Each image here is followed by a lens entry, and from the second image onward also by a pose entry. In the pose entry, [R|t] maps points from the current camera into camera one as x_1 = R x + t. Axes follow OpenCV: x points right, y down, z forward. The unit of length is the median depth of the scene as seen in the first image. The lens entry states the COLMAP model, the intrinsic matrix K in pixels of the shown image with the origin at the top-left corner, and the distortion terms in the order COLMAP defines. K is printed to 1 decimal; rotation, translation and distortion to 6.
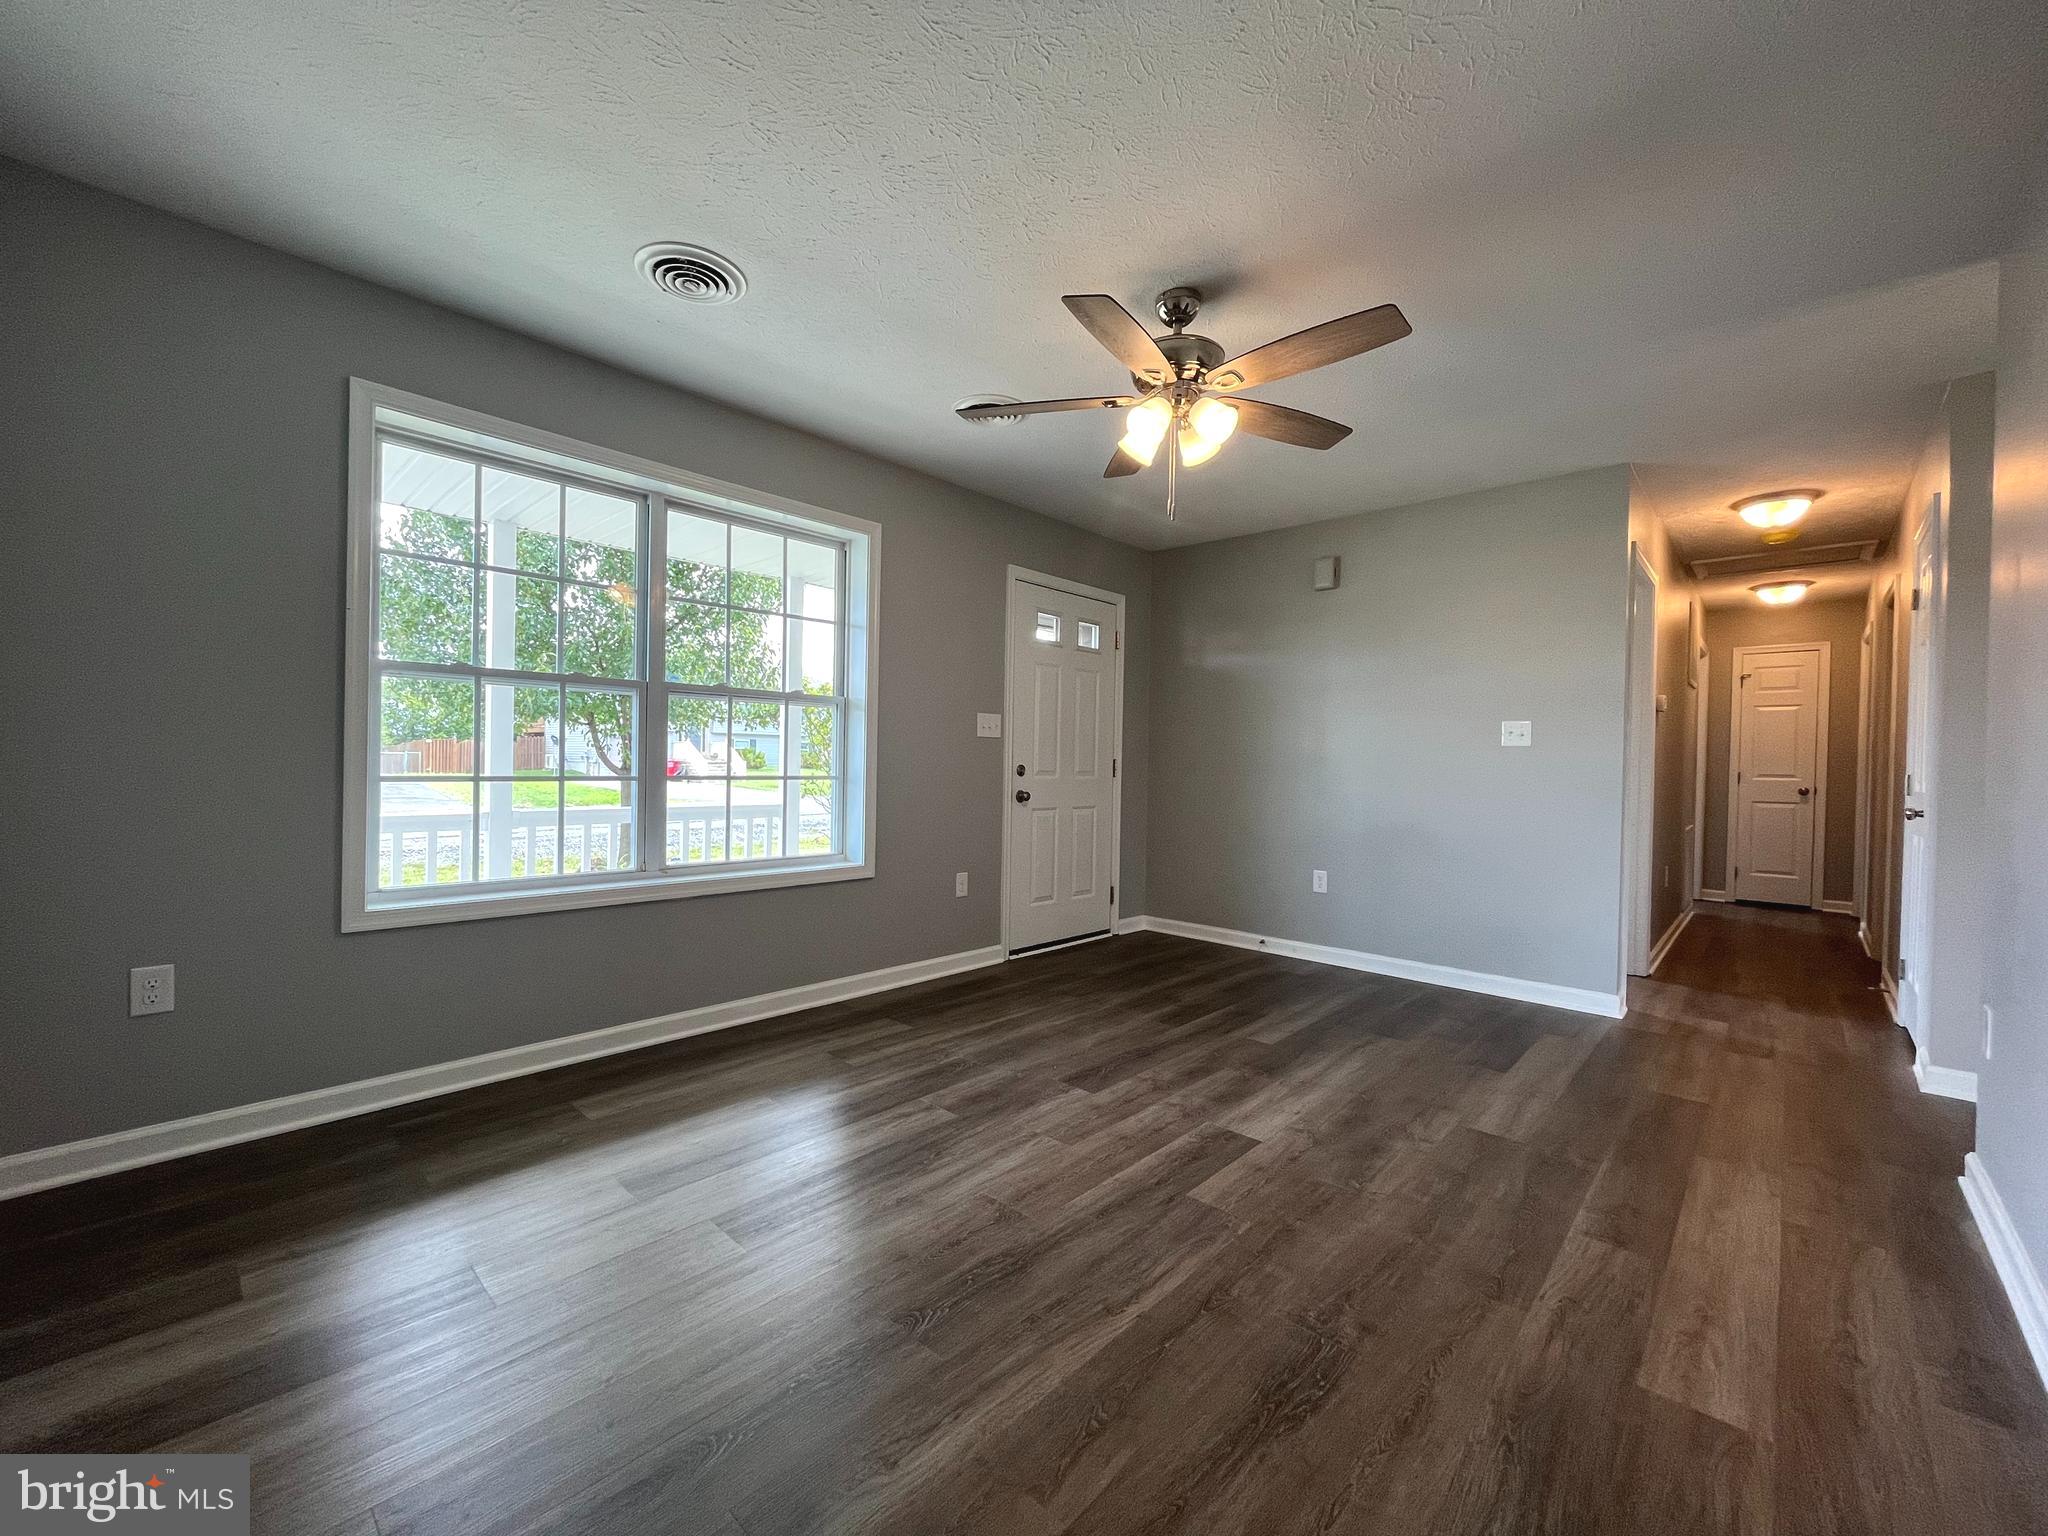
lens RADIAL K [[817.3, 0, 1013.1], [0, 817.3, 787.2], [0, 0, 1]] dist [0.000369, -0.000837]
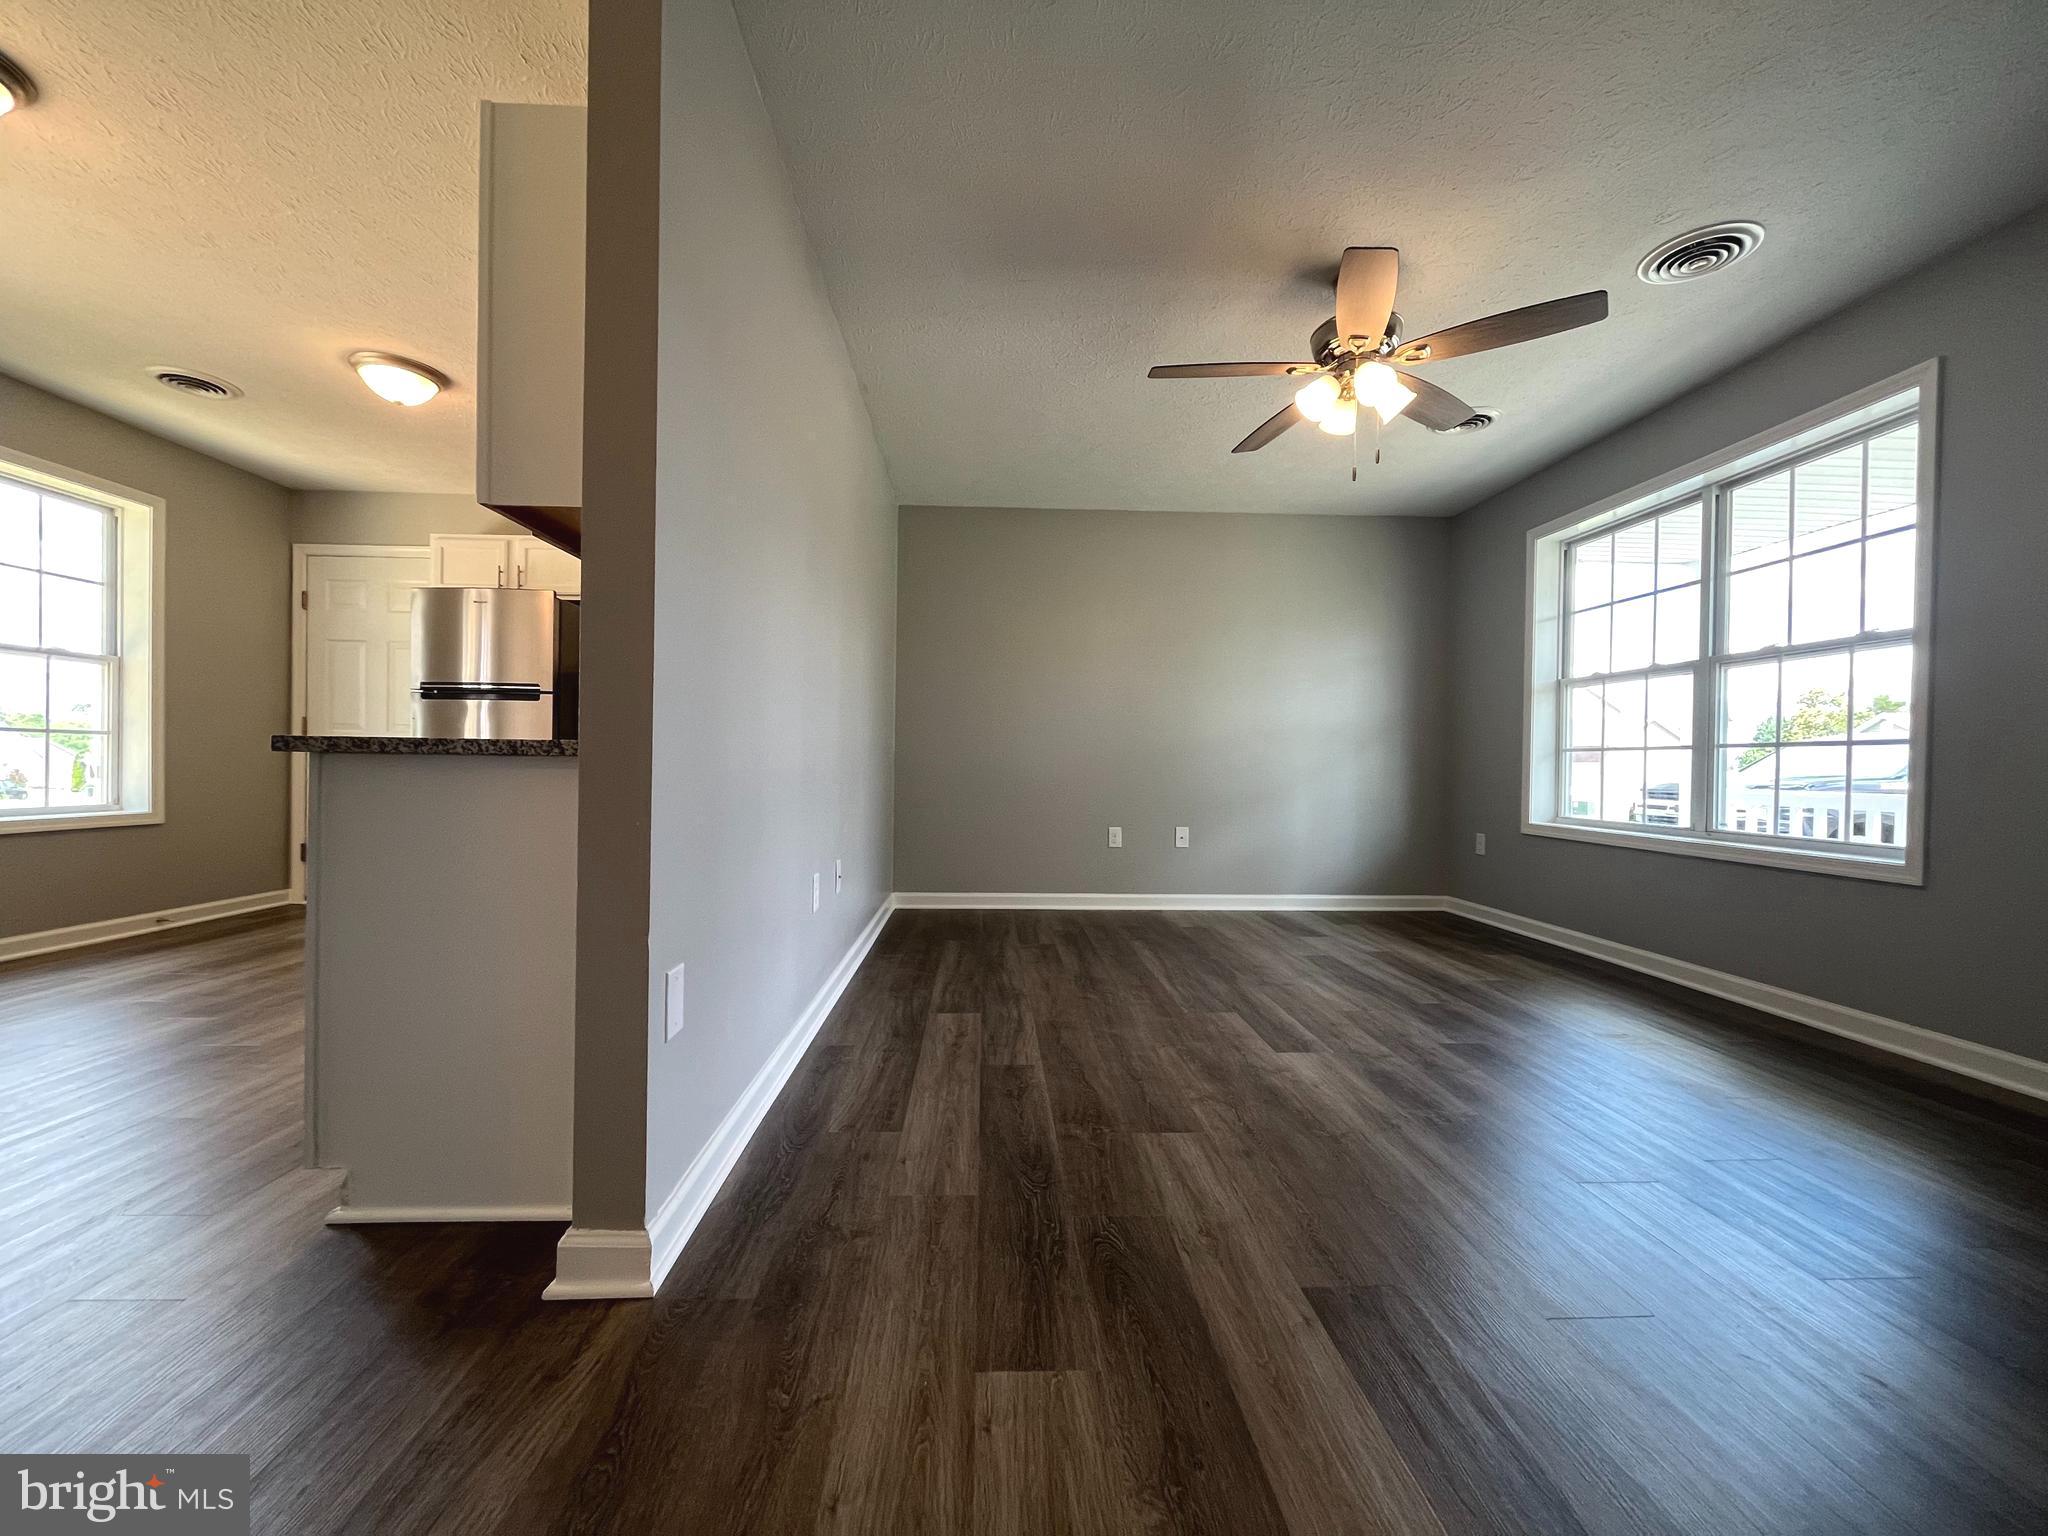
lens RADIAL K [[817.3, 0, 1018.6], [0, 817.3, 767.0], [0, 0, 1]] dist [0.000369, -0.000837]
pose [[-0.694142, -0.026661, -0.719344, 1.372827], [-0.047551, 0.998829, 0.008866, 0.073153], [0.718266, 0.040359, -0.694597, 1.551375]]
